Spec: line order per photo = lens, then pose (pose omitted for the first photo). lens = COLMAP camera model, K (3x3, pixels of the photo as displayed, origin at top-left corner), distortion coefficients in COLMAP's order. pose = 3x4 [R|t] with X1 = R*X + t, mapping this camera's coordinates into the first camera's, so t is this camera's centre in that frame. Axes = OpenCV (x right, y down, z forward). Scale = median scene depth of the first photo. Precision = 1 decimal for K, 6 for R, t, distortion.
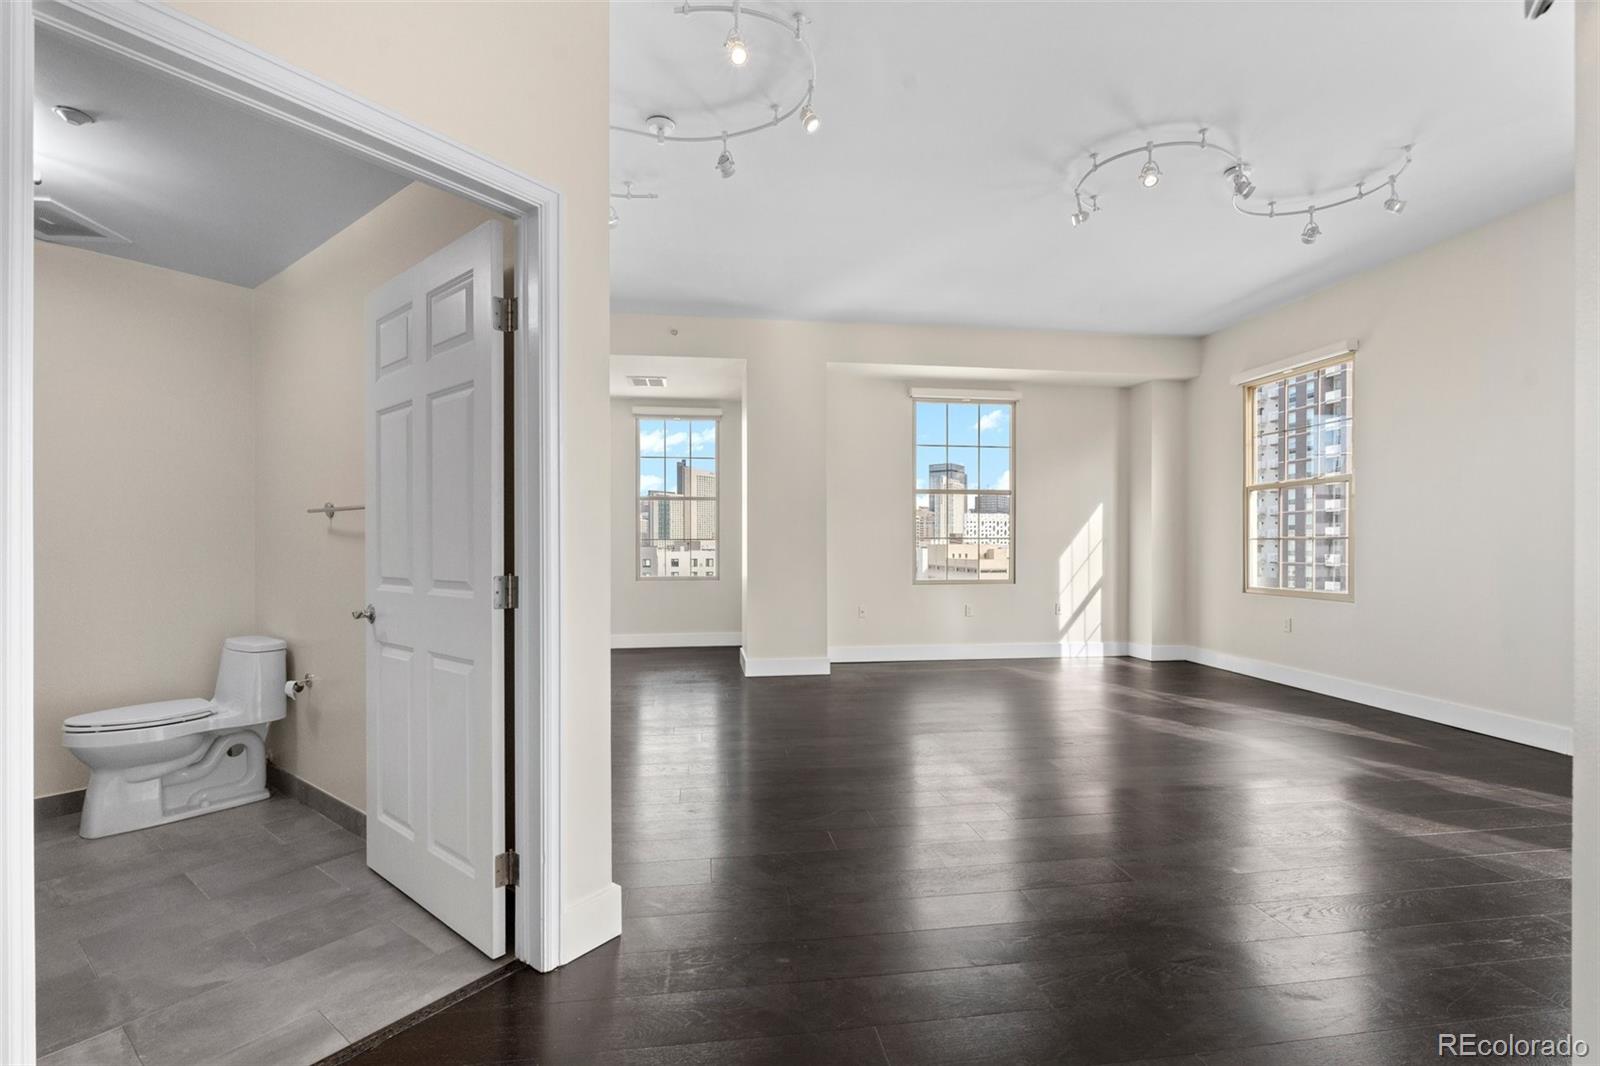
lens RADIAL K [[705.0, 0, 802.6], [0, 705.0, 549.6], [0, 0, 1]] dist [-0.000639, 0.000101]
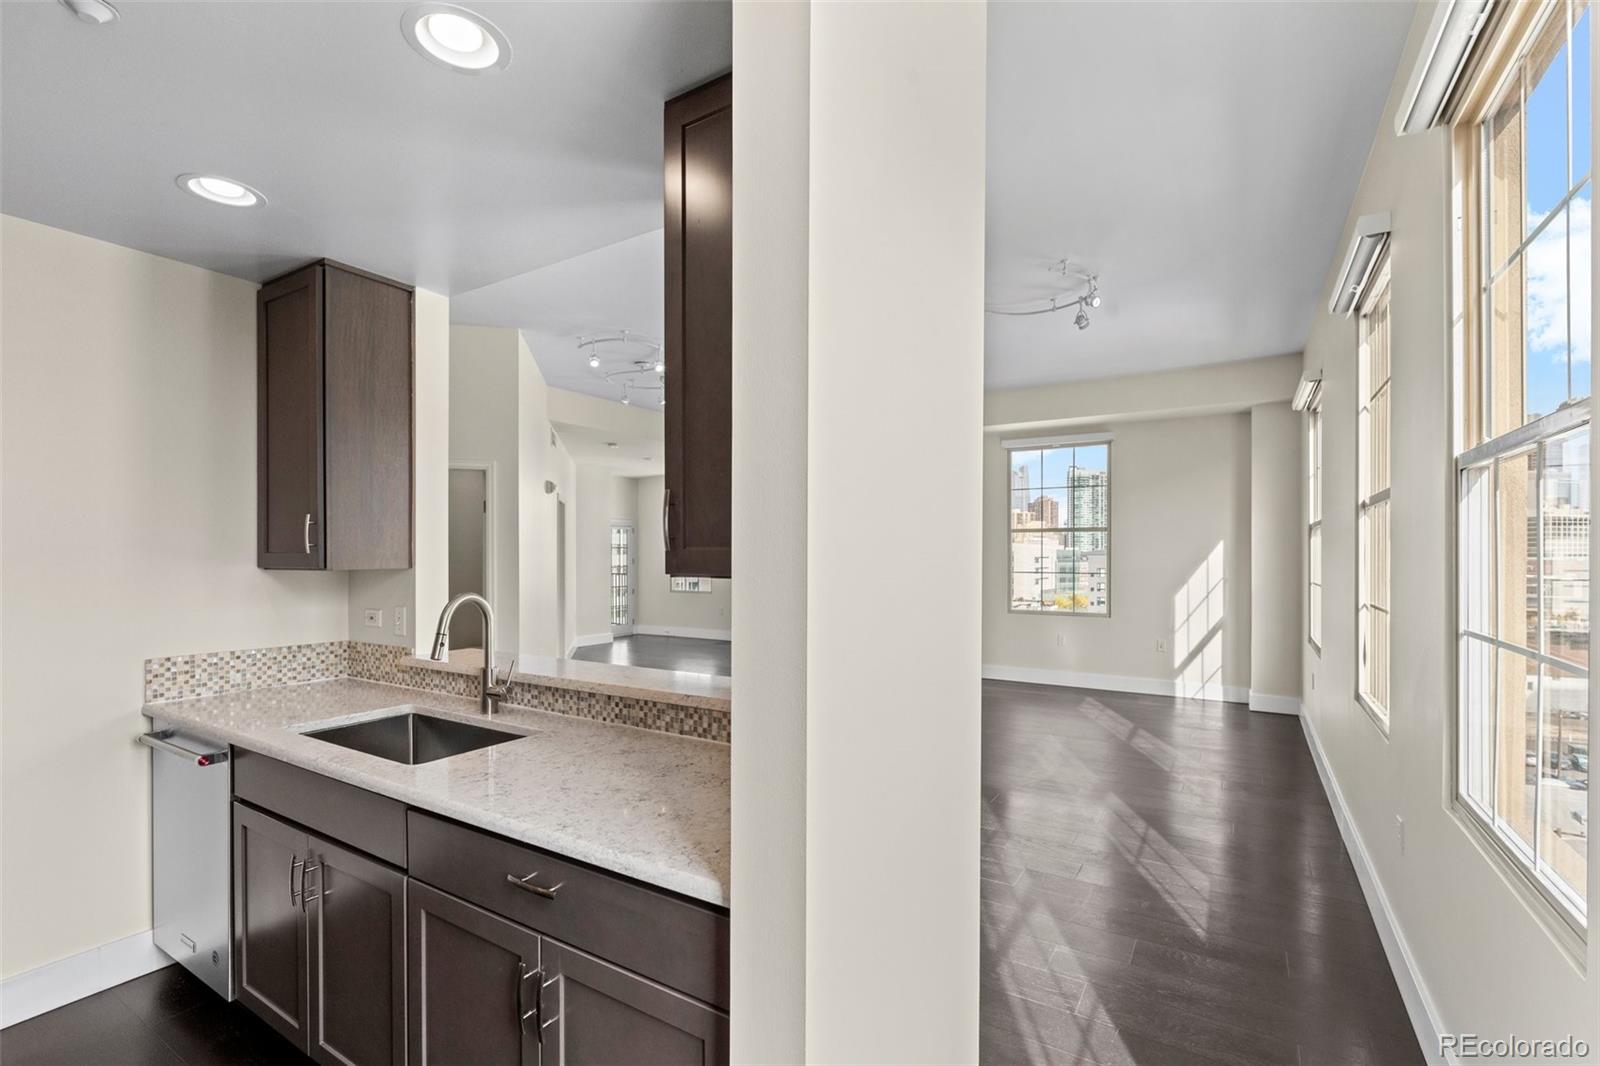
lens RADIAL K [[714.0, 0, 797.8], [0, 714.0, 550.9], [0, 0, 1]] dist [-0.000866, -0.000494]
pose [[0.761642, -0.002427, -0.647994, 0.674820], [-0.002785, 0.999971, -0.007020, -0.043157], [0.647992, 0.007151, 0.761613, -0.095724]]
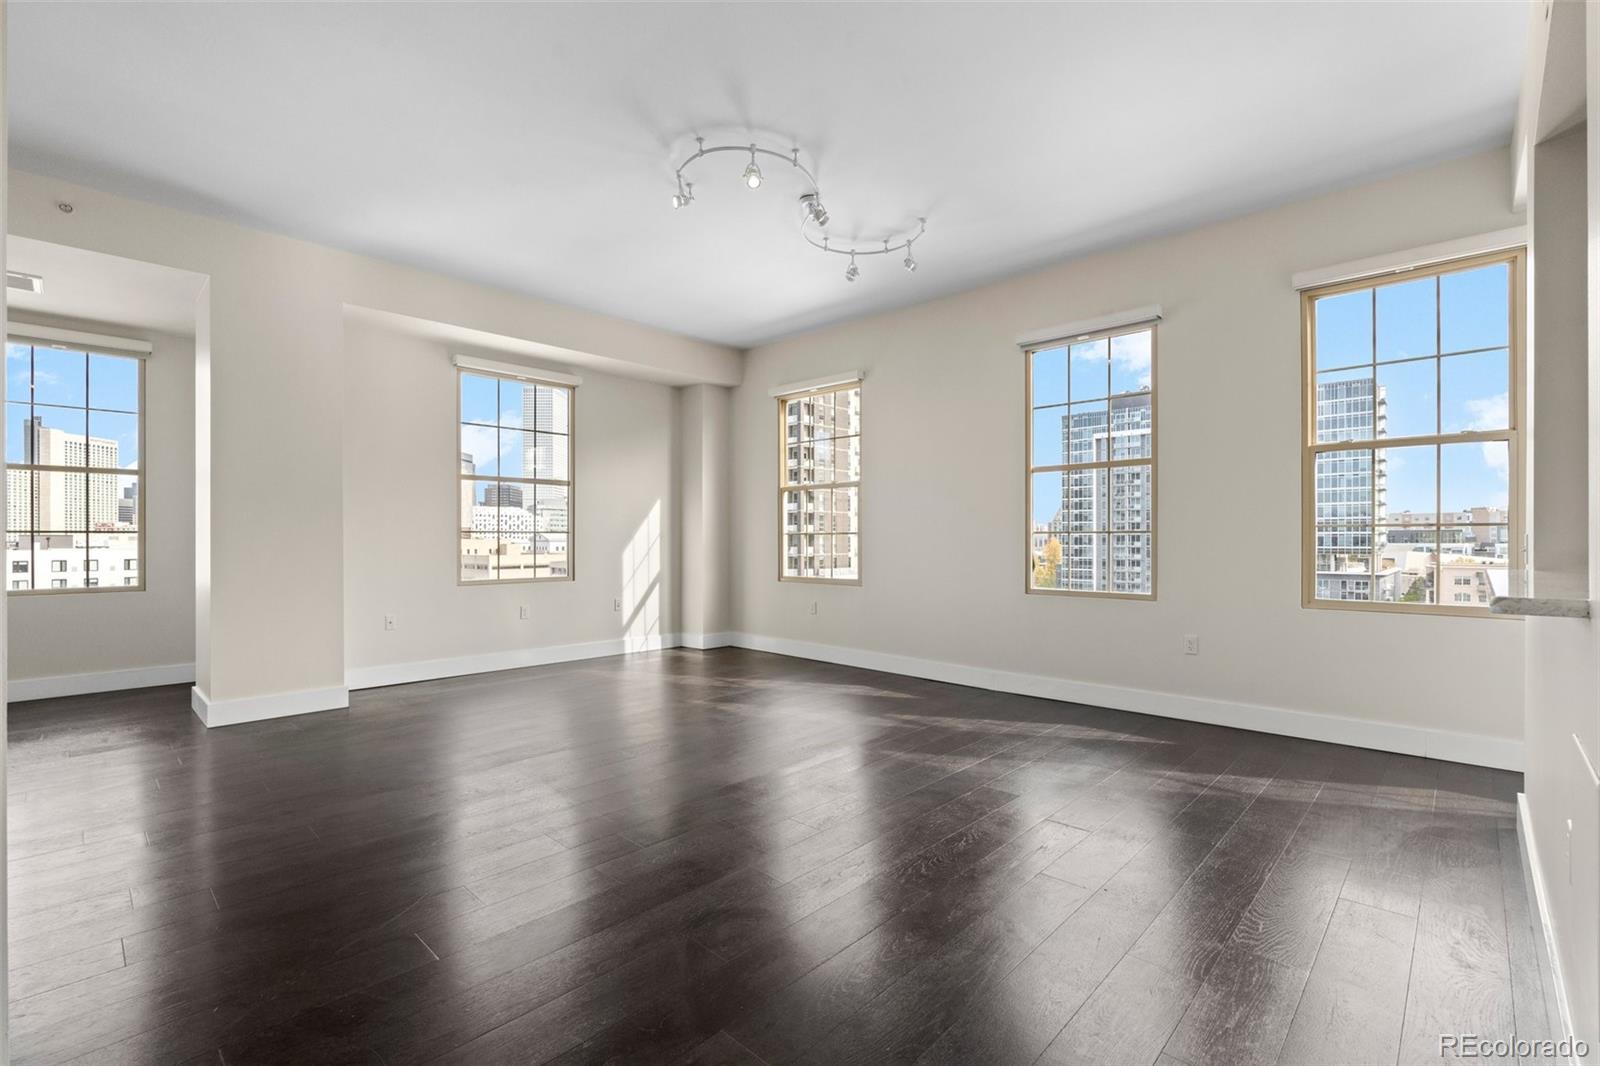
lens RADIAL K [[706.3, 0, 797.4], [0, 706.3, 539.2], [0, 0, 1]] dist [-0.001803, -0.000124]
pose [[0.791977, -0.000449, 0.610551, -0.040930], [0.004932, 0.999972, -0.005662, 0.000055], [-0.610531, 0.007495, 0.791957, 0.078111]]
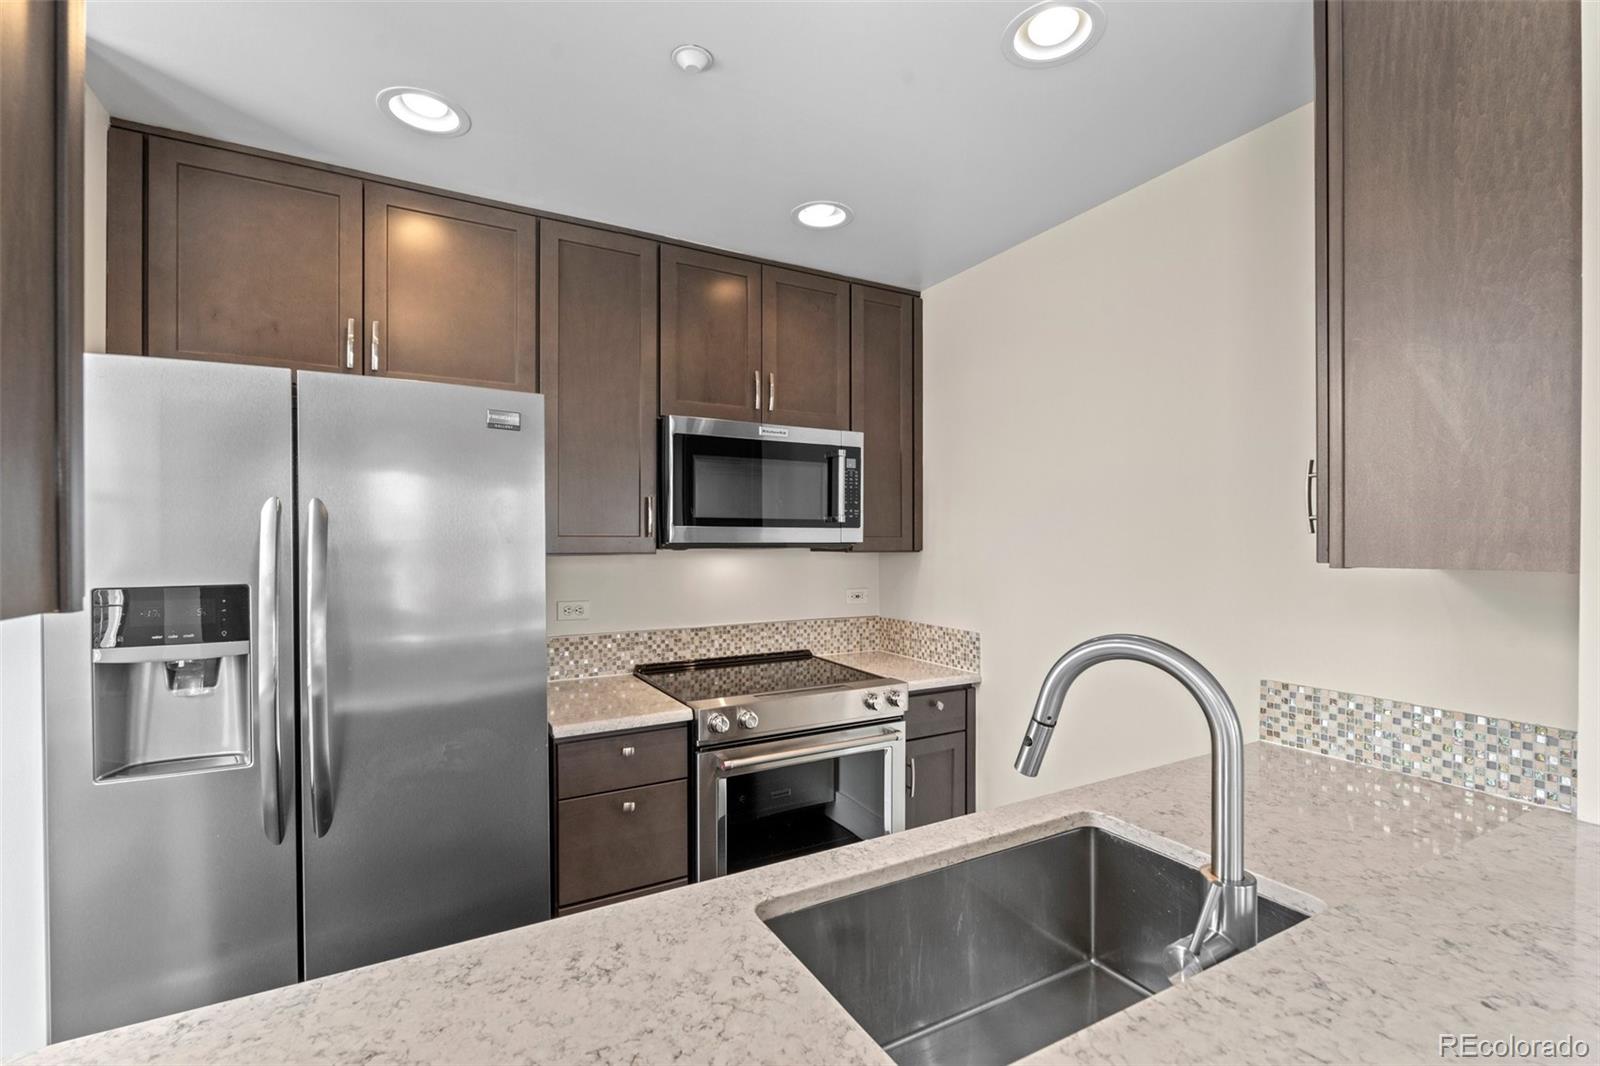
lens RADIAL K [[706.3, 0, 797.4], [0, 706.3, 539.2], [0, 0, 1]] dist [-0.001803, -0.000124]
pose [[-0.936834, 0.001247, -0.349773, 0.435555], [-0.000370, 0.999990, 0.004558, -0.043057], [0.349775, 0.004399, -0.936823, 0.158923]]
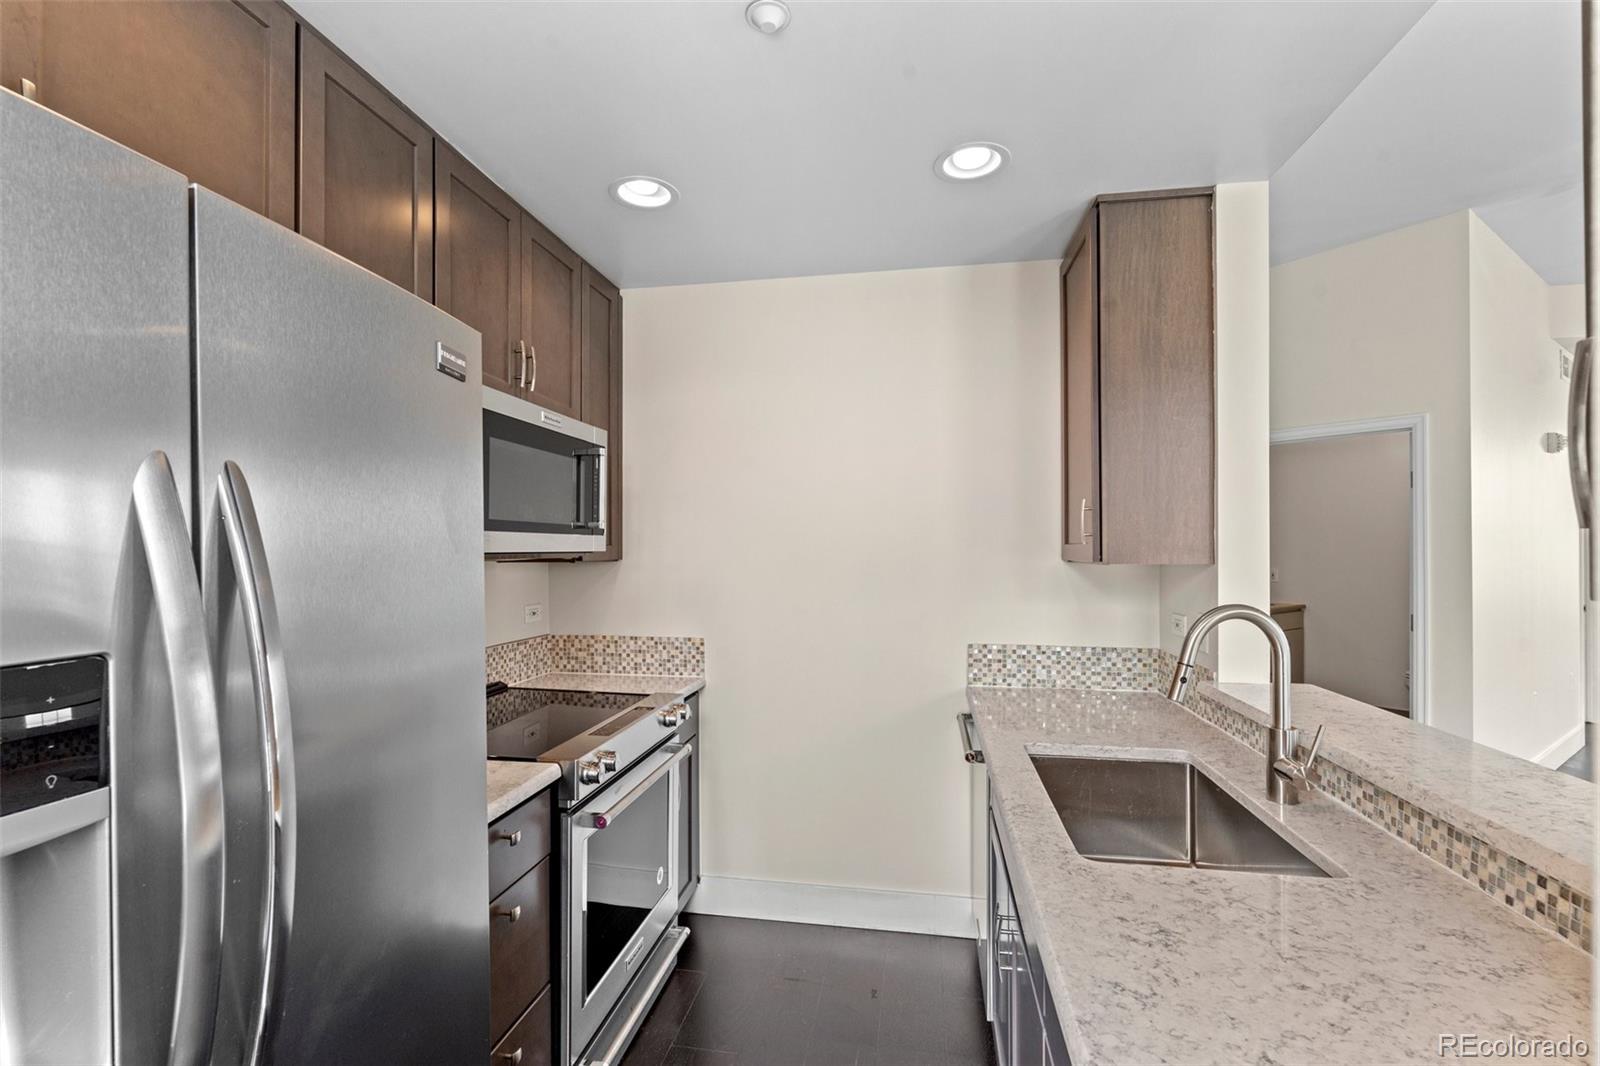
lens RADIAL K [[717.6, 0, 796.2], [0, 717.6, 541.0], [0, 0, 1]] dist [-0.000643, 0.000290]
pose [[-0.317250, -0.007552, -0.948312, 0.585660], [-0.003602, 0.999971, -0.006759, -0.042588], [0.948335, 0.001271, -0.317268, 0.003595]]
